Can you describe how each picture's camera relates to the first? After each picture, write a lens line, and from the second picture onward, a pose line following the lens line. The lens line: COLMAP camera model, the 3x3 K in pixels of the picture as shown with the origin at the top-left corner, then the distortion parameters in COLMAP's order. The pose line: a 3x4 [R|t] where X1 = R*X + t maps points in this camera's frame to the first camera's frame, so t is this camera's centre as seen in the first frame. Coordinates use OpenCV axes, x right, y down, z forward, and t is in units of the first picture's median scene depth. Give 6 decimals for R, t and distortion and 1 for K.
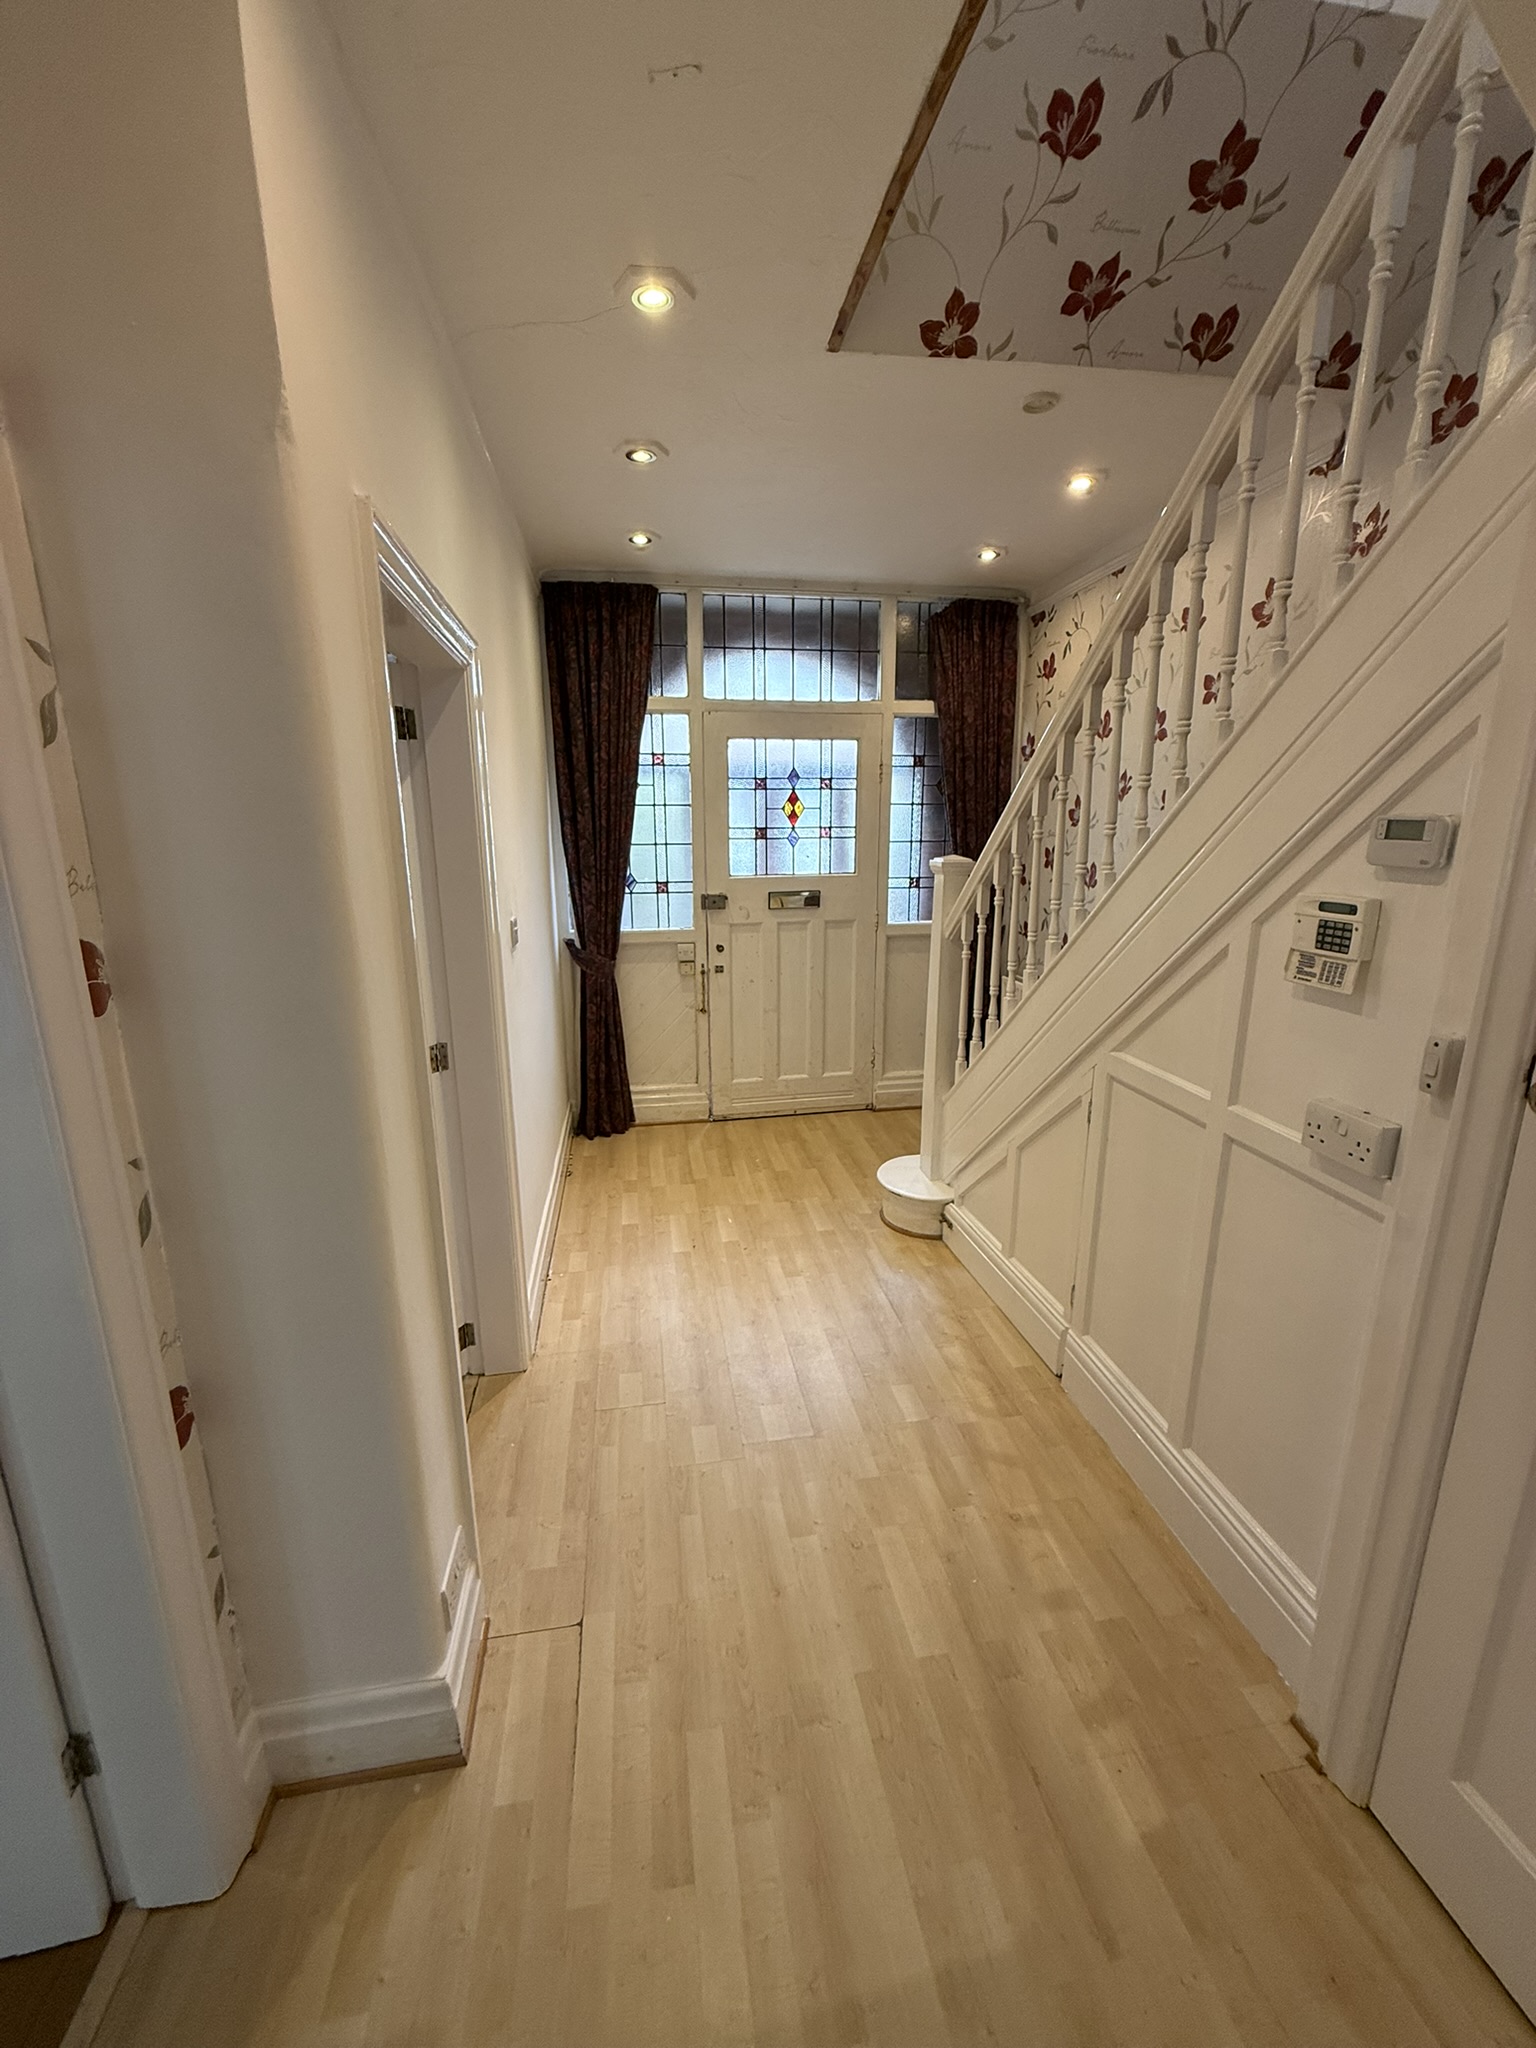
lens RADIAL K [[810.7, 0, 768.4], [0, 810.7, 1026.9], [0, 0, 1]] dist [0.000248, -0.000320]
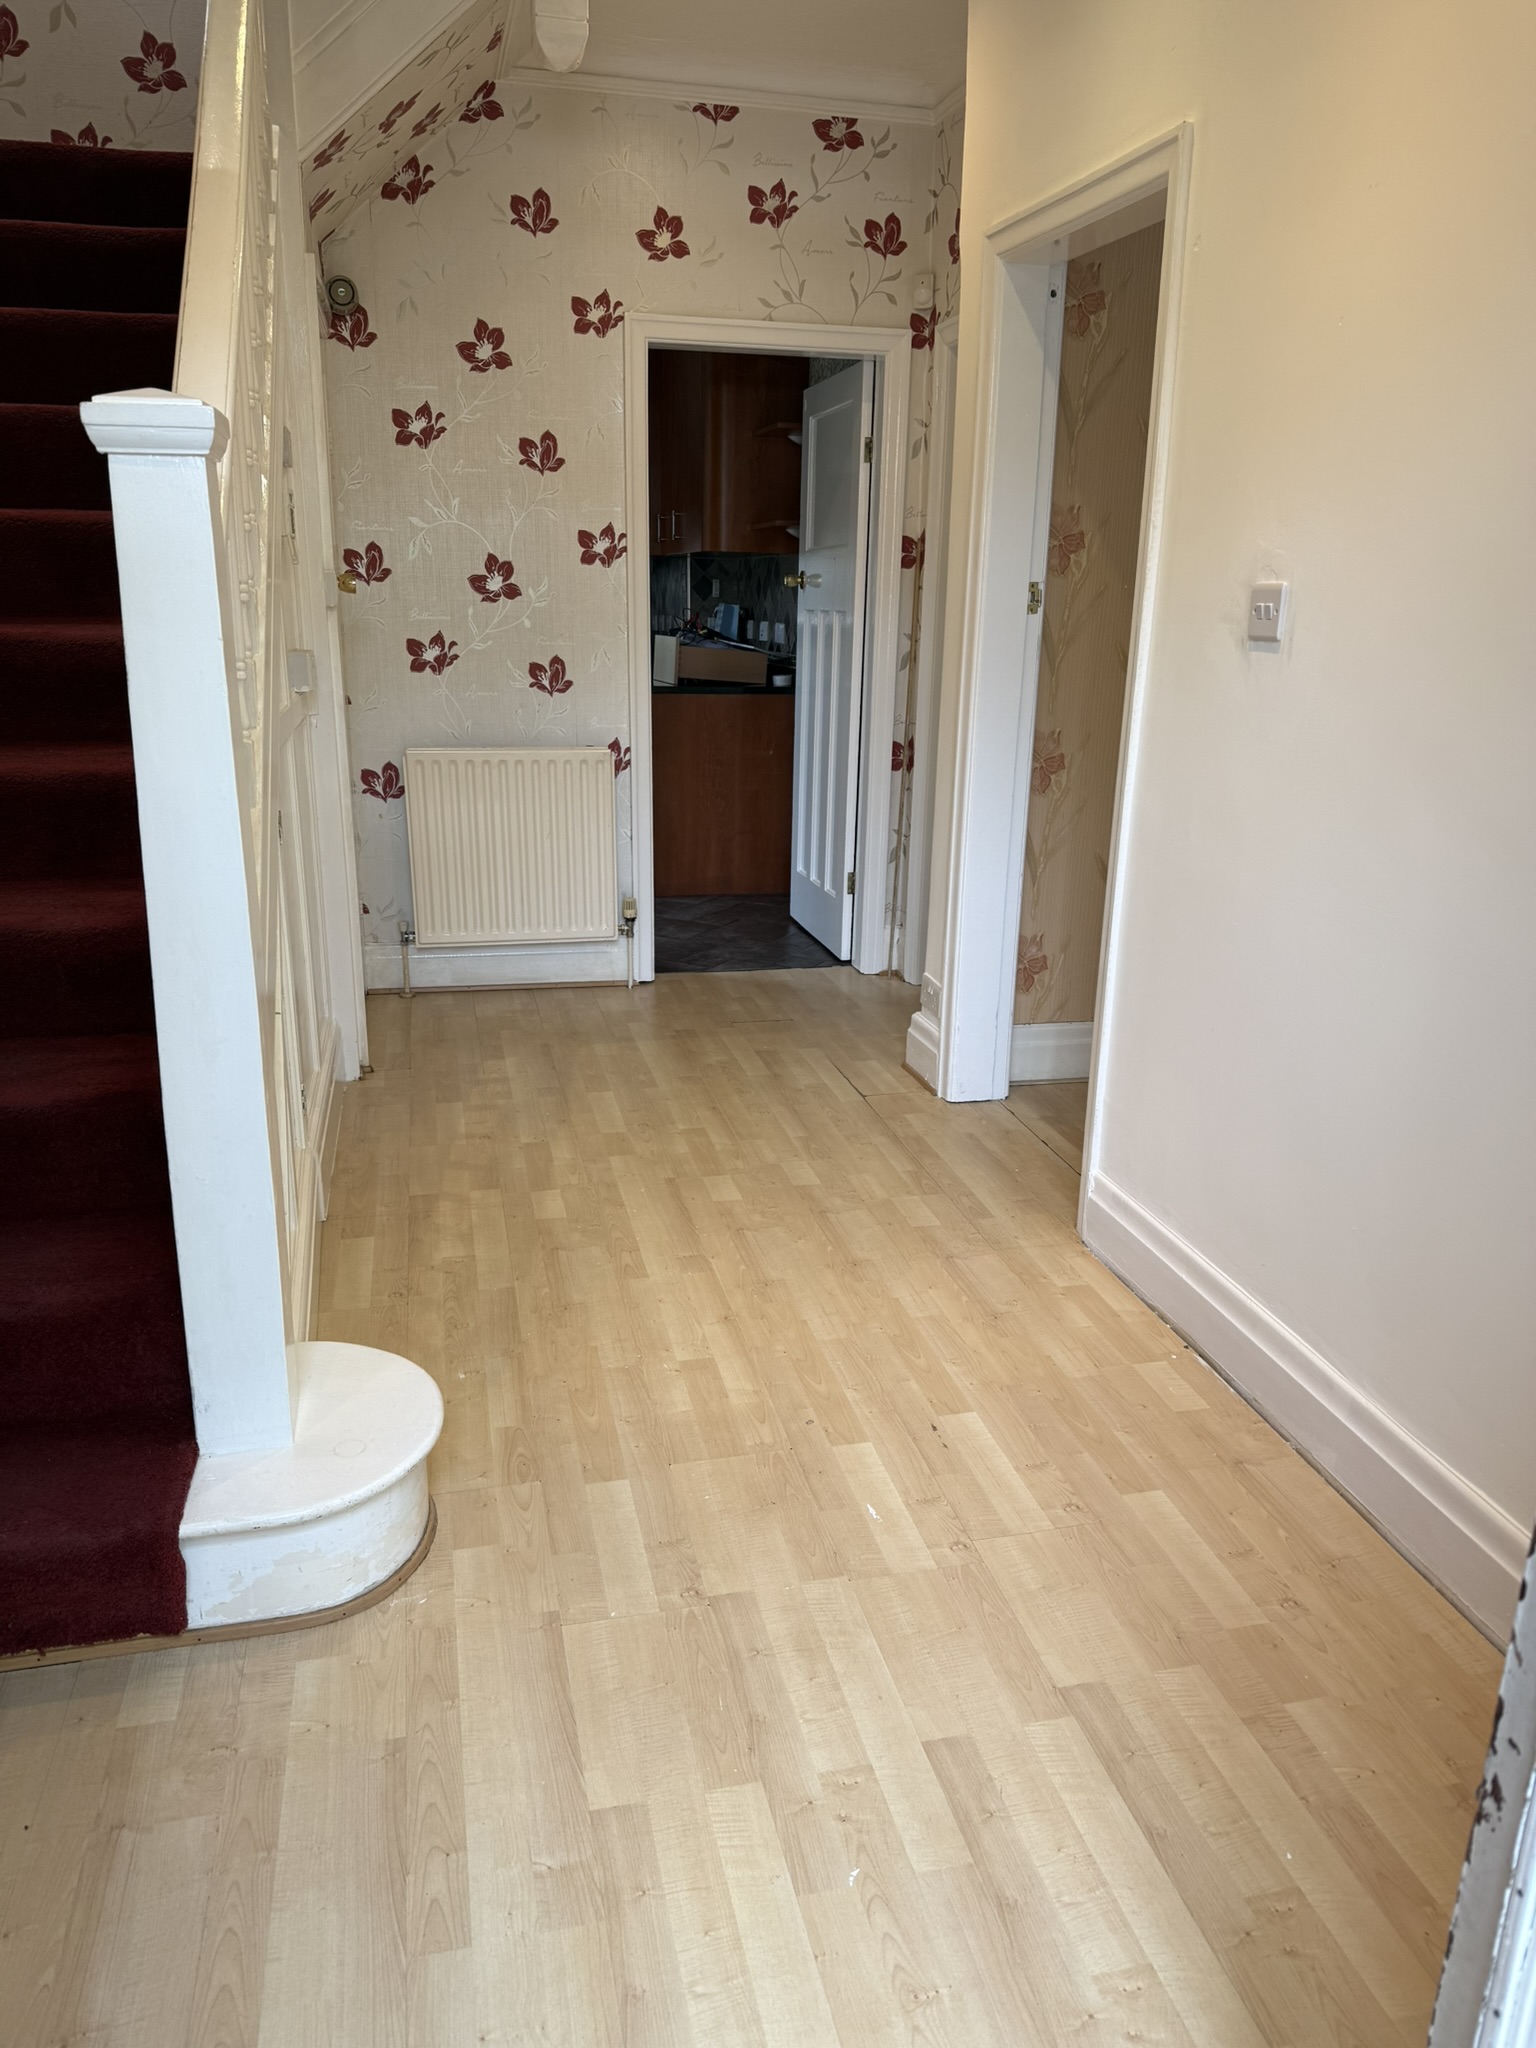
lens RADIAL K [[1452.9, 0, 769.9], [0, 1452.9, 1022.3], [0, 0, 1]] dist [0.014536, 0.000908]
pose [[-0.997417, -0.001565, -0.071813, 0.068718], [-0.037405, 0.864825, 0.500678, -0.415308], [0.061322, 0.502070, -0.862650, 2.294182]]
